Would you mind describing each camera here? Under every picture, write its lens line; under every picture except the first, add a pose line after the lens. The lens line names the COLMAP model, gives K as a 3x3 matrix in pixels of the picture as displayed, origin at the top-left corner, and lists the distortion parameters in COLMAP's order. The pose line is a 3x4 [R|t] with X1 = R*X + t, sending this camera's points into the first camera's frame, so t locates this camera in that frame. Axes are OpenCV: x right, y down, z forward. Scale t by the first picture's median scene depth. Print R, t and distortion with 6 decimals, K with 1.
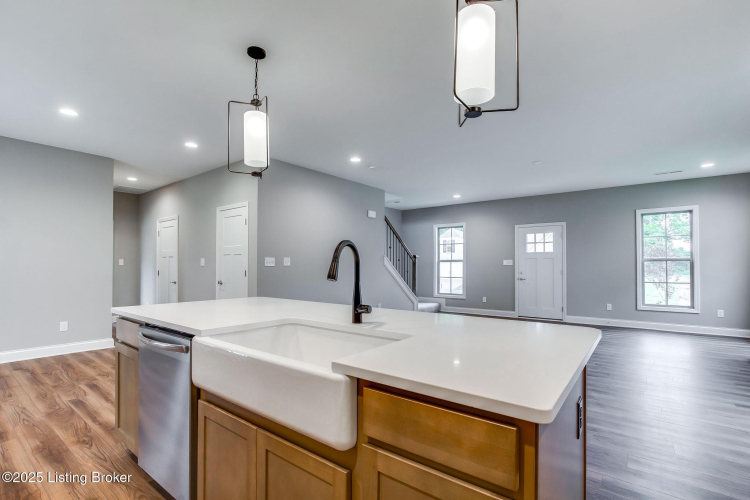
lens RADIAL K [[349.5, 0, 377.7], [0, 349.5, 262.1], [0, 0, 1]] dist [-0.018634, 0.000262]
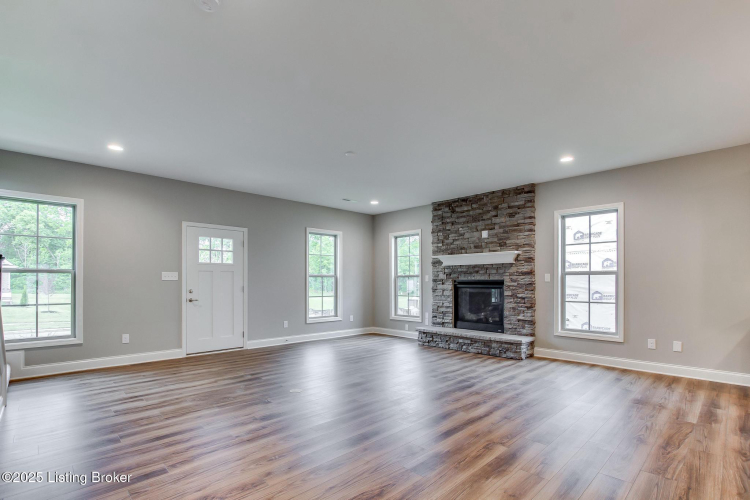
lens RADIAL K [[352.8, 0, 377.9], [0, 352.8, 277.1], [0, 0, 1]] dist [-0.018583, -0.000011]
pose [[0.159060, 0.012877, 0.987185, -0.250808], [-0.009999, 0.999885, -0.011432, 0.007455], [-0.987218, -0.008053, 0.159170, 0.585927]]
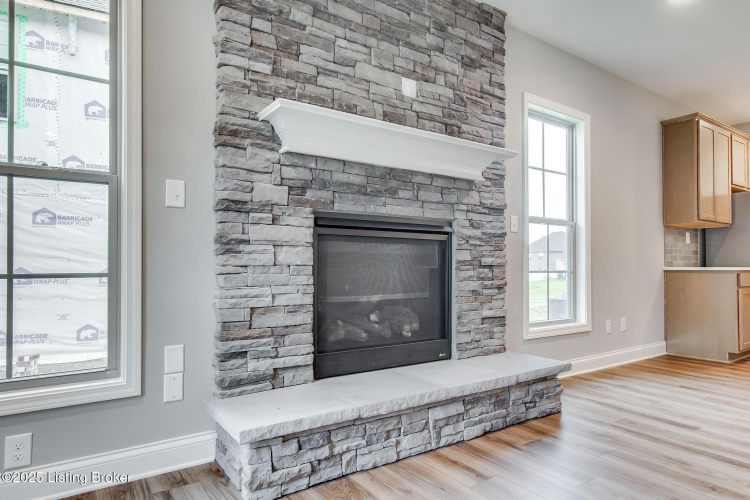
lens RADIAL K [[449.9, 0, 370.8], [0, 449.9, 259.4], [0, 0, 1]] dist [-0.003779, -0.000455]
pose [[-0.947258, 0.002232, 0.320466, 0.558064], [-0.006404, 0.999644, -0.025892, 0.047629], [-0.320409, -0.026579, -0.946906, 0.840866]]
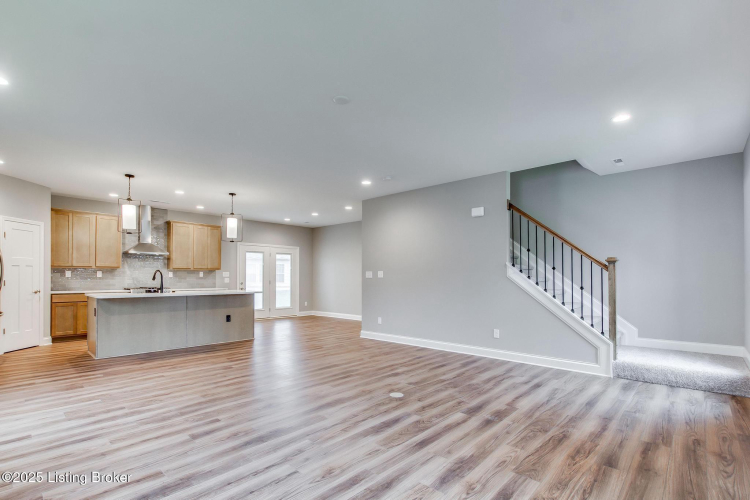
lens RADIAL K [[360.6, 0, 387.8], [0, 360.6, 268.4], [0, 0, 1]] dist [-0.019796, 0.000063]
pose [[-0.076729, -0.023749, -0.996769, 0.774054], [0.006897, 0.999680, -0.024349, 0.006587], [0.997028, -0.008743, -0.076540, 0.819009]]
